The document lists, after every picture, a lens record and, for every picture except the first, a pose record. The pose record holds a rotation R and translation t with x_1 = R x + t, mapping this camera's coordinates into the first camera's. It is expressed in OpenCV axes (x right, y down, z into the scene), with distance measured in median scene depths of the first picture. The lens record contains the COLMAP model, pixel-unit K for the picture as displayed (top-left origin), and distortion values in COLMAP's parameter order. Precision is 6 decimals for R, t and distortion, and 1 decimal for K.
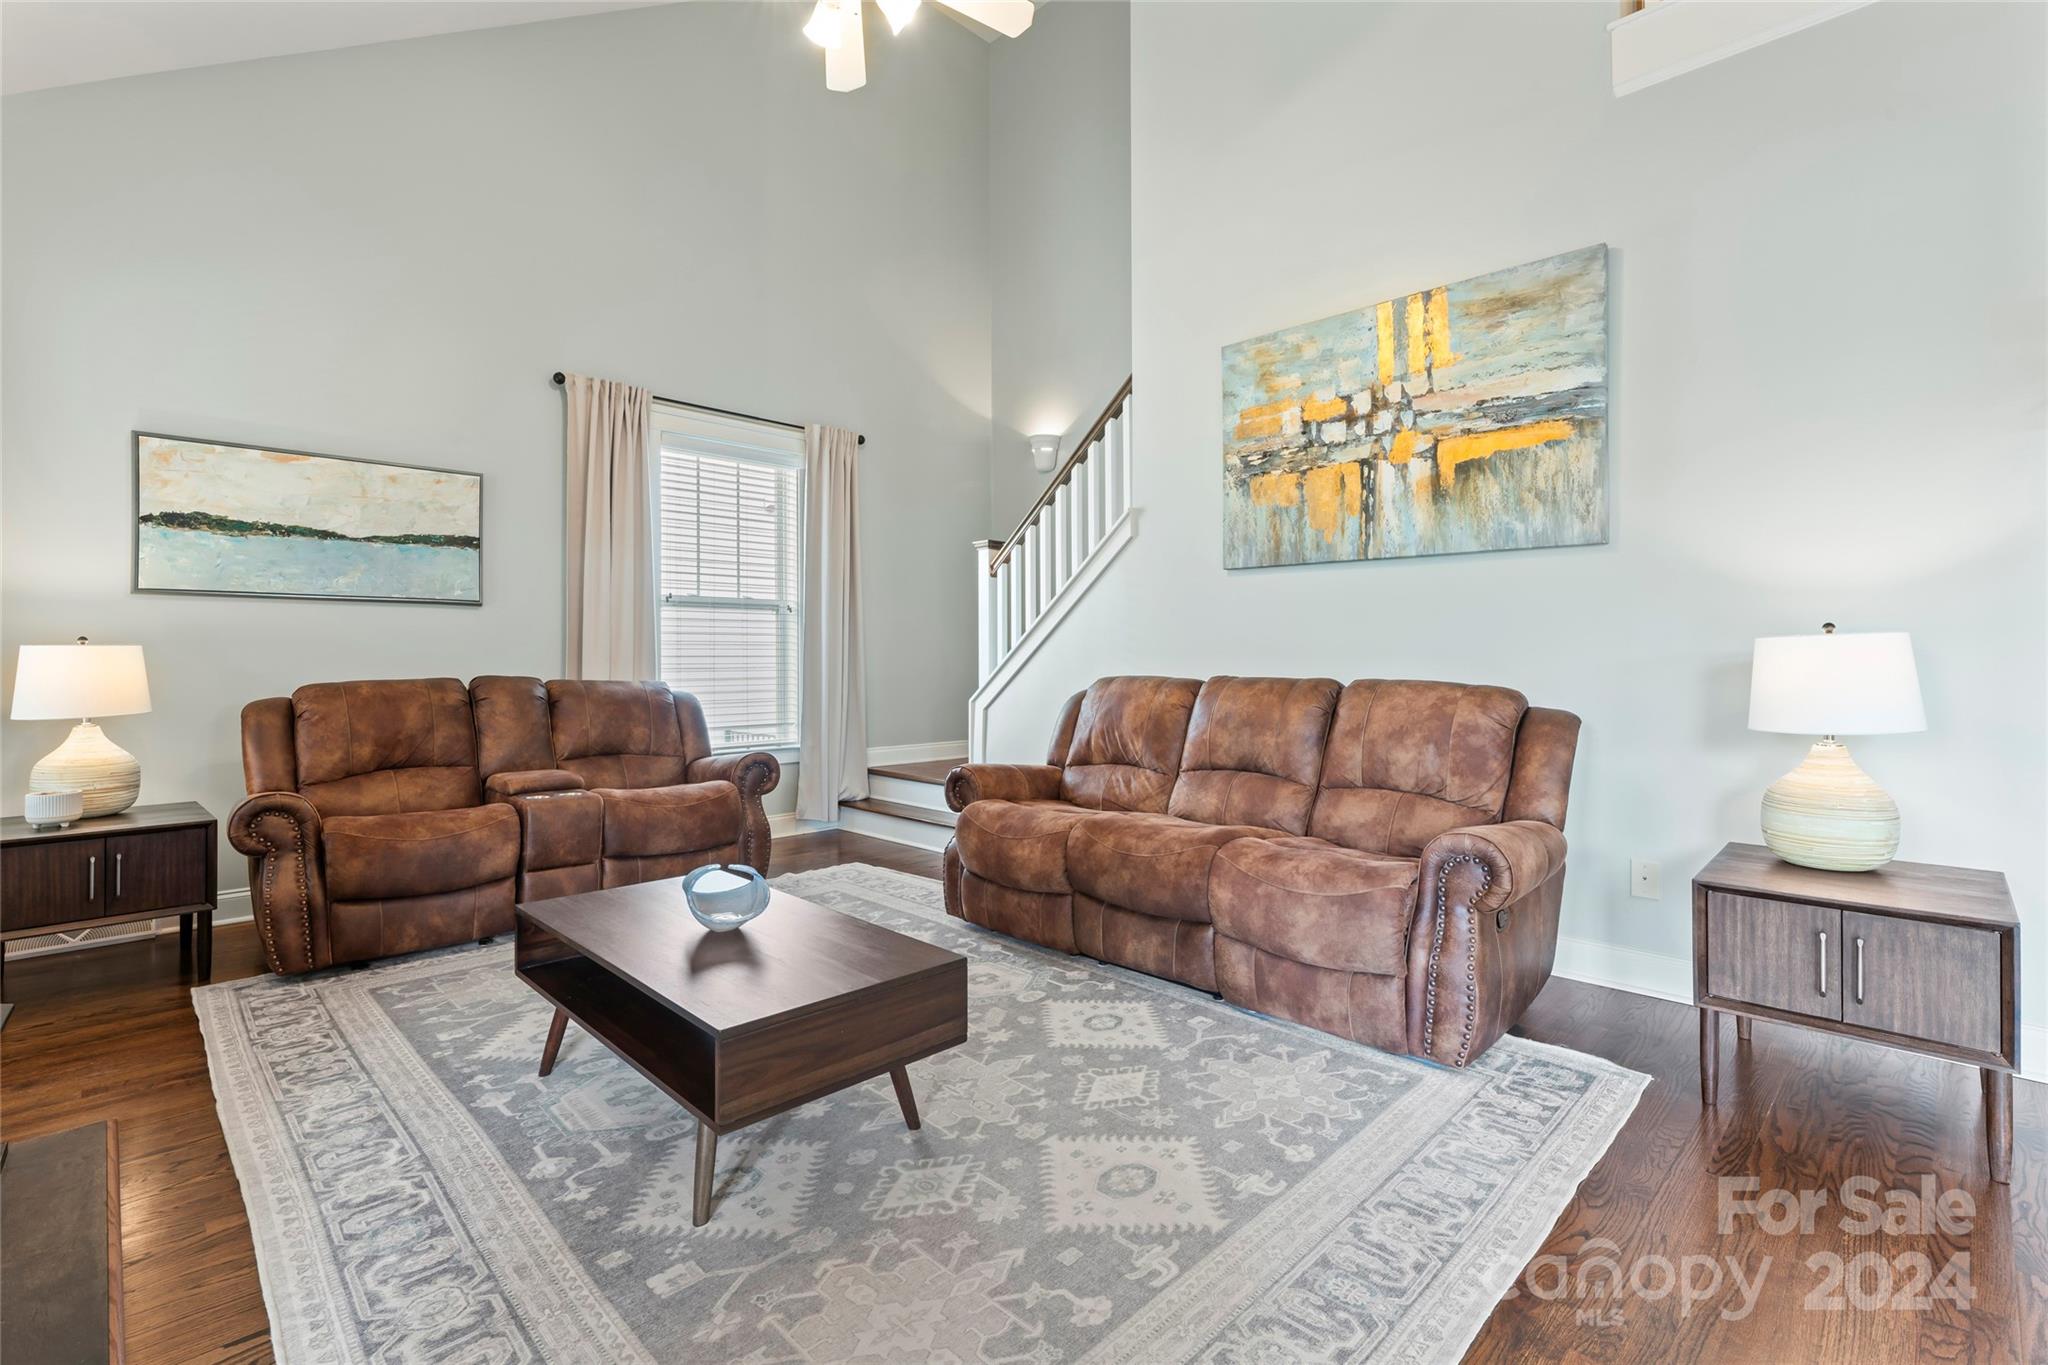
lens RADIAL K [[918.5, 0, 1016.7], [0, 918.5, 657.1], [0, 0, 1]] dist [-0.001217, -0.000772]
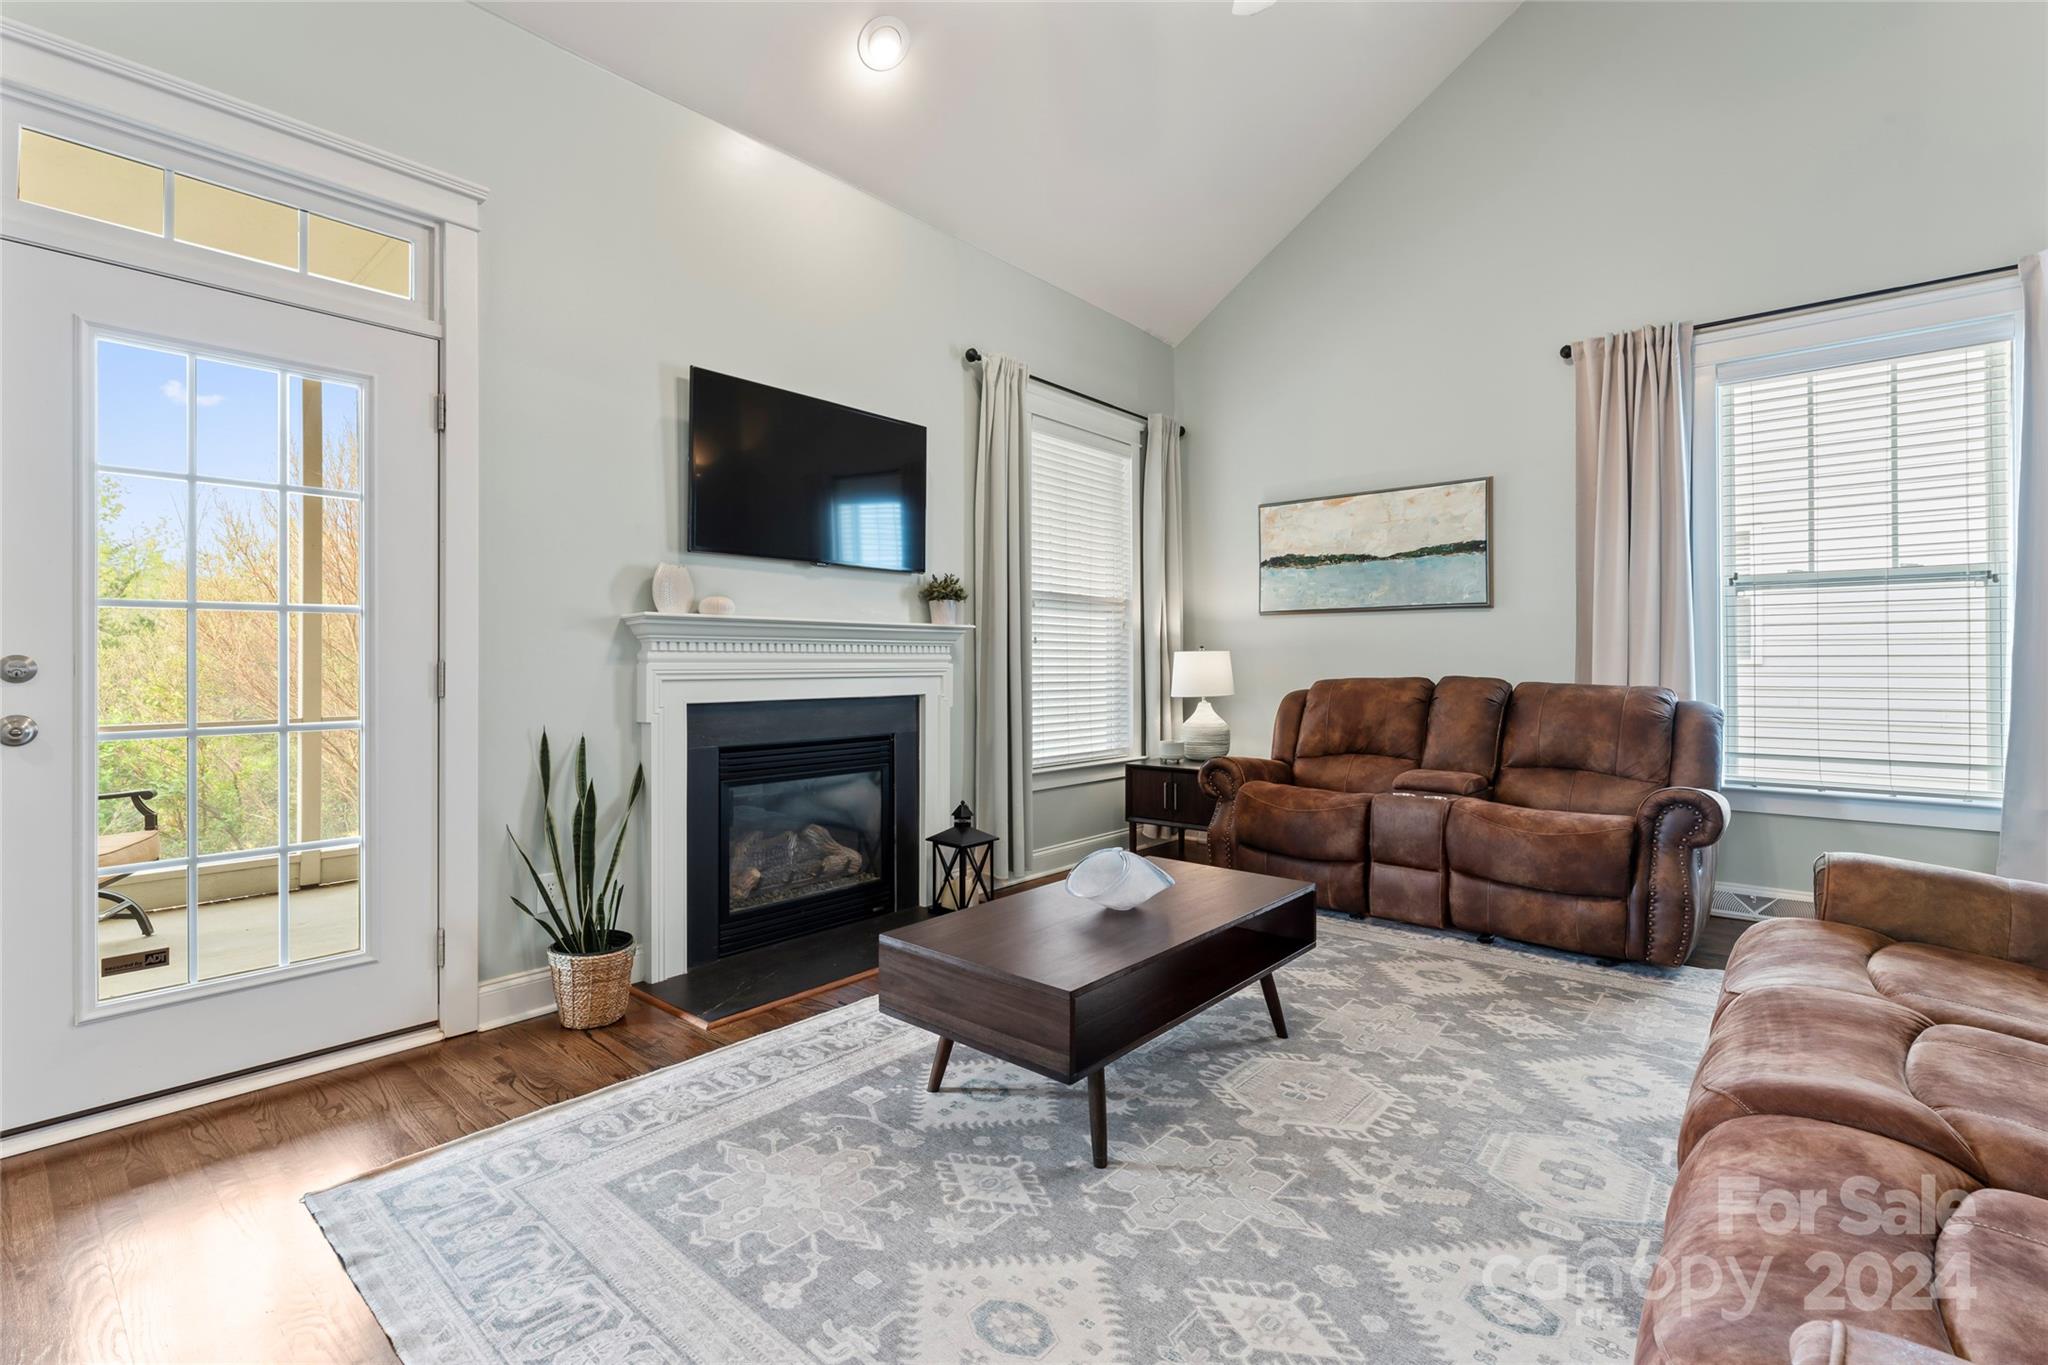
lens RADIAL K [[918.5, 0, 1020.8], [0, 918.5, 654.6], [0, 0, 1]] dist [-0.001217, -0.000772]
pose [[0.080562, -0.007093, -0.996724, 0.491724], [0.002678, 0.999973, -0.006899, 0.002335], [0.996746, -0.002113, 0.080579, 0.515671]]
